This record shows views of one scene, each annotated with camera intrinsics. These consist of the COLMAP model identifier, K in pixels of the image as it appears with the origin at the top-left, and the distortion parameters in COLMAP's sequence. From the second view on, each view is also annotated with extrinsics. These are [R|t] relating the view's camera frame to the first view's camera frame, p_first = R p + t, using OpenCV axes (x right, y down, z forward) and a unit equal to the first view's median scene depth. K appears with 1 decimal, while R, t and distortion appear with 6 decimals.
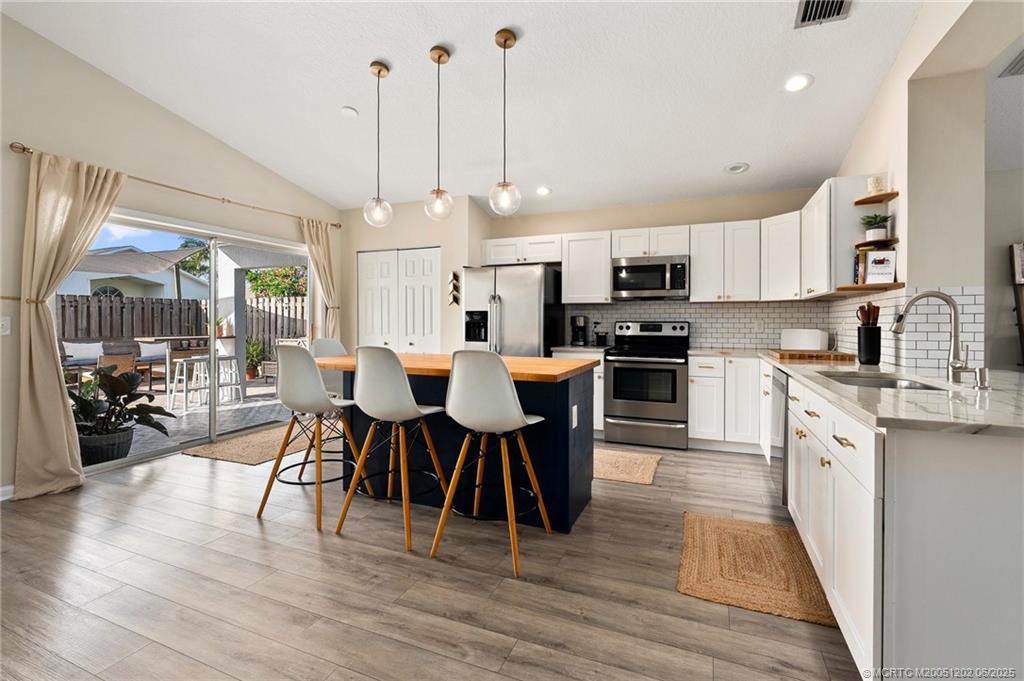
lens RADIAL K [[463.8, 0, 510.8], [0, 463.8, 321.4], [0, 0, 1]] dist [-0.001648, -0.000192]
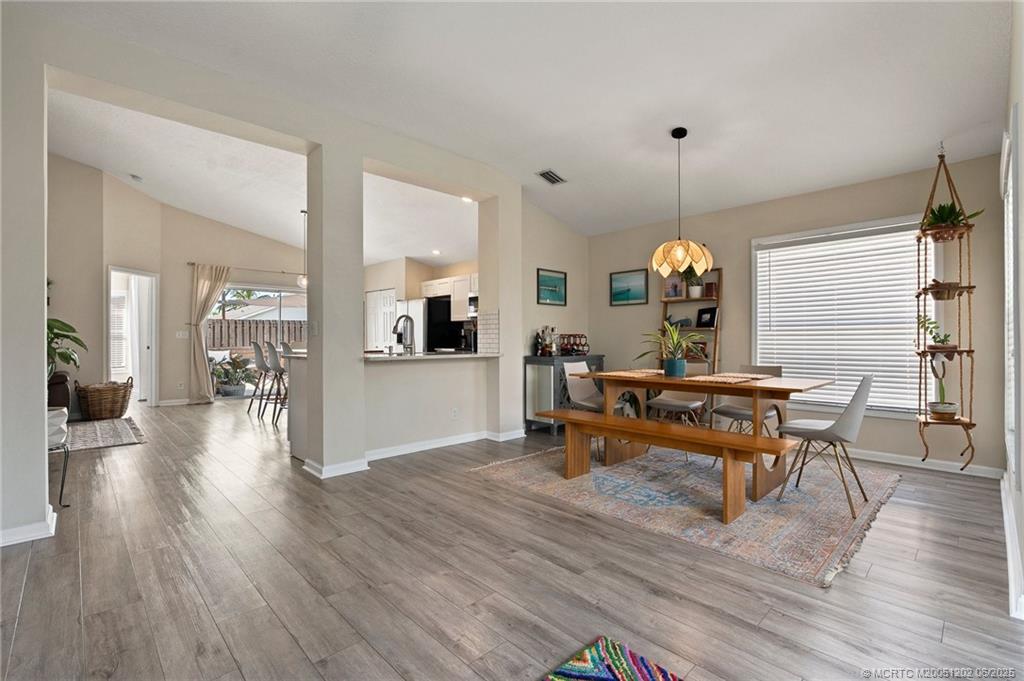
lens RADIAL K [[461.7, 0, 510.5], [0, 461.7, 332.7], [0, 0, 1]] dist [-0.003586, -0.000123]
pose [[0.918999, -0.009212, -0.394153, 1.145856], [0.003569, 0.999880, -0.015048, 0.030932], [0.394244, 0.012422, 0.918922, -0.454687]]
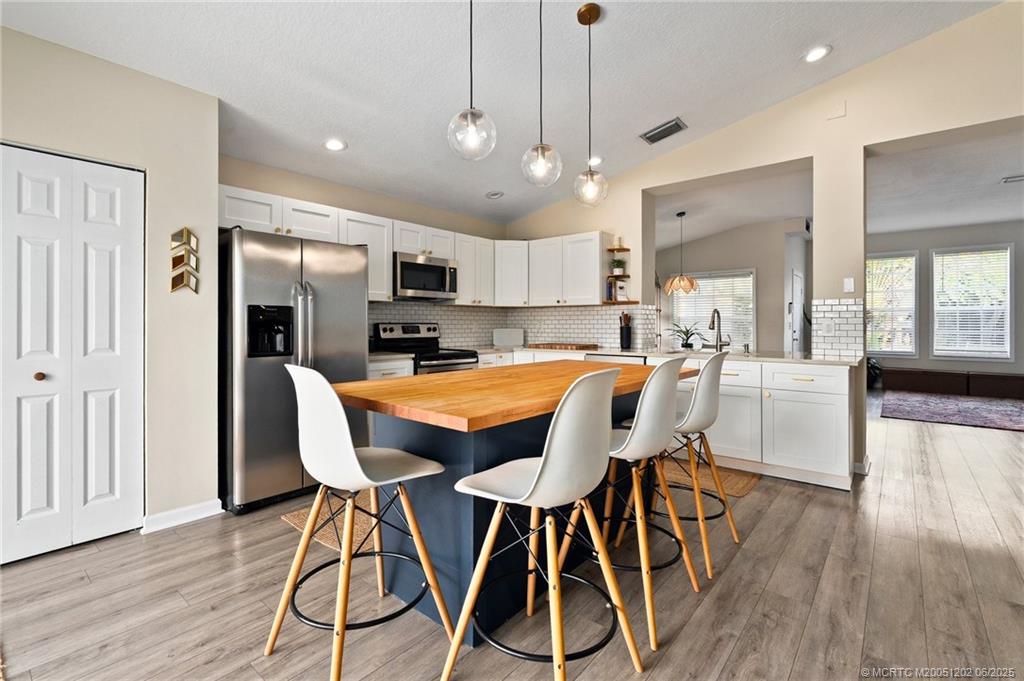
lens RADIAL K [[463.8, 0, 510.8], [0, 463.8, 321.4], [0, 0, 1]] dist [-0.001648, -0.000192]
pose [[0.291517, 0.001925, 0.956564, -0.677946], [-0.001034, 0.999998, -0.001697, -0.002074], [-0.956565, -0.000495, 0.291518, 0.643127]]
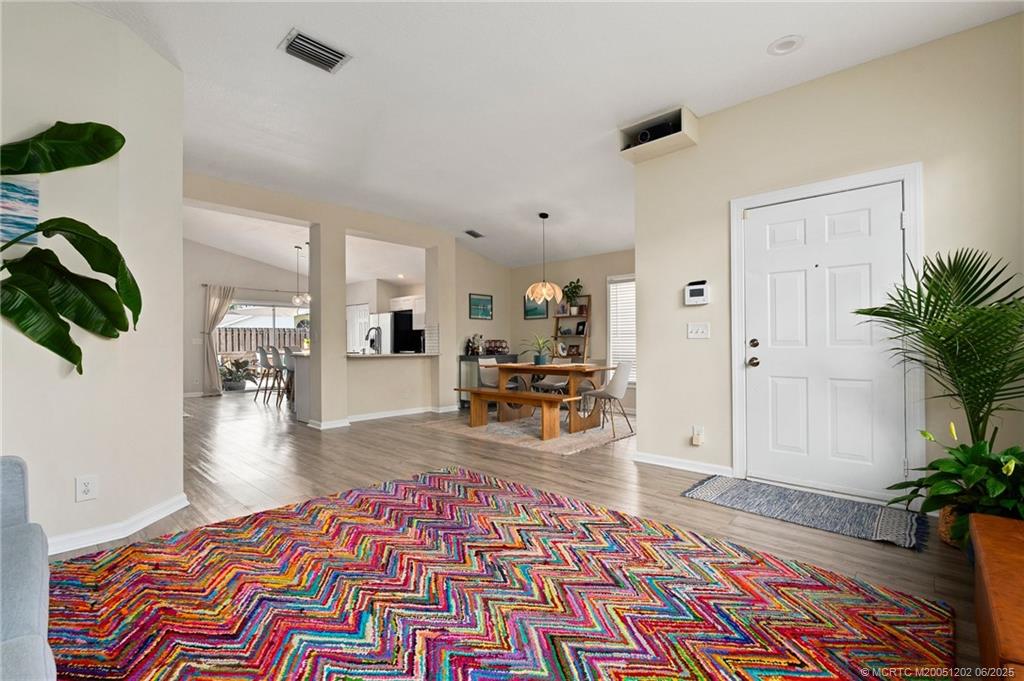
lens RADIAL K [[456.1, 0, 509.8], [0, 456.1, 335.4], [0, 0, 1]] dist [-0.002608, -0.000285]
pose [[0.937615, -0.014608, -0.347367, 1.505287], [0.008024, 0.999760, -0.020386, 0.036621], [0.347581, 0.016327, 0.937508, -0.903539]]
